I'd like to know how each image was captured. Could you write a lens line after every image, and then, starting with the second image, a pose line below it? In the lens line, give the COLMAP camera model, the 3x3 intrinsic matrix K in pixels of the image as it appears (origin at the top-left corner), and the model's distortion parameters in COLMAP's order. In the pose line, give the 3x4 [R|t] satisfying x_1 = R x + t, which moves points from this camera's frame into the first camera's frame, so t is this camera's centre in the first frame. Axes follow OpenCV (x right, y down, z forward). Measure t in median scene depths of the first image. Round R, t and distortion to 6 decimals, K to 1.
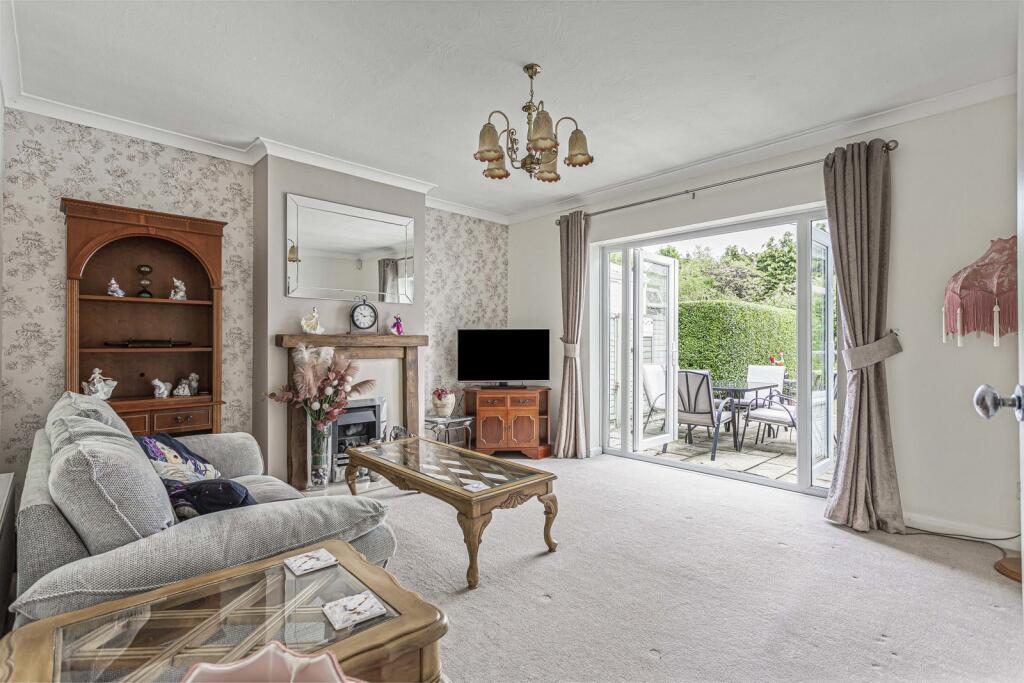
lens RADIAL K [[507.0, 0, 509.7], [0, 507.0, 354.4], [0, 0, 1]] dist [0.002607, 0.001891]
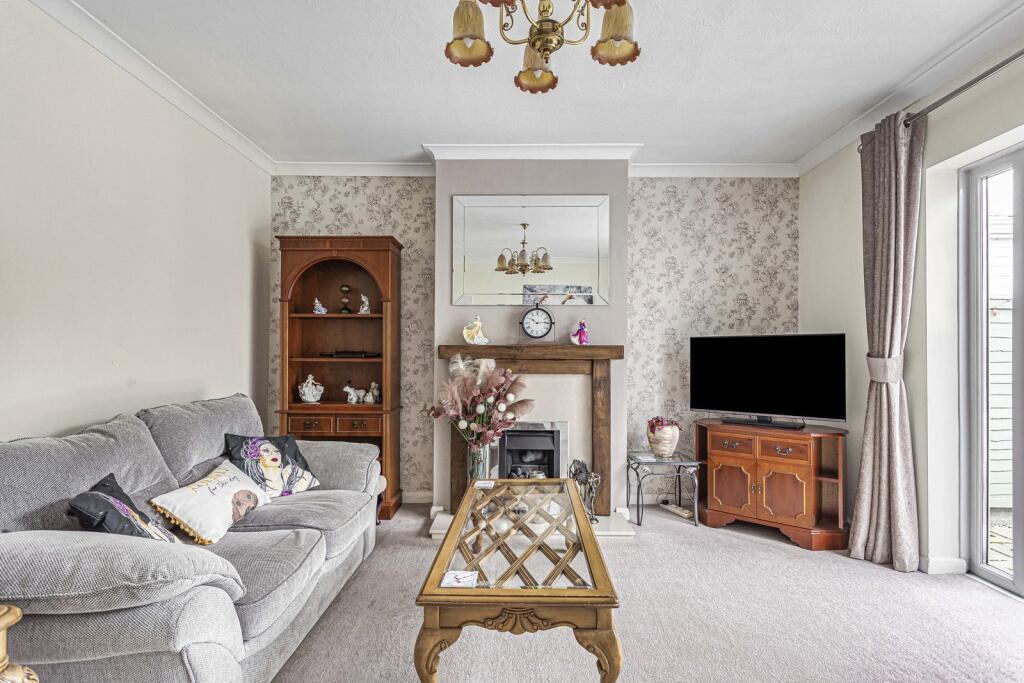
lens RADIAL K [[507.0, 0, 509.7], [0, 507.0, 354.4], [0, 0, 1]] dist [0.002607, 0.001891]
pose [[0.701372, 0.001603, -0.712794, 0.264131], [-0.022426, 0.999552, -0.019818, -0.005226], [0.712443, 0.029885, 0.701094, 0.359718]]
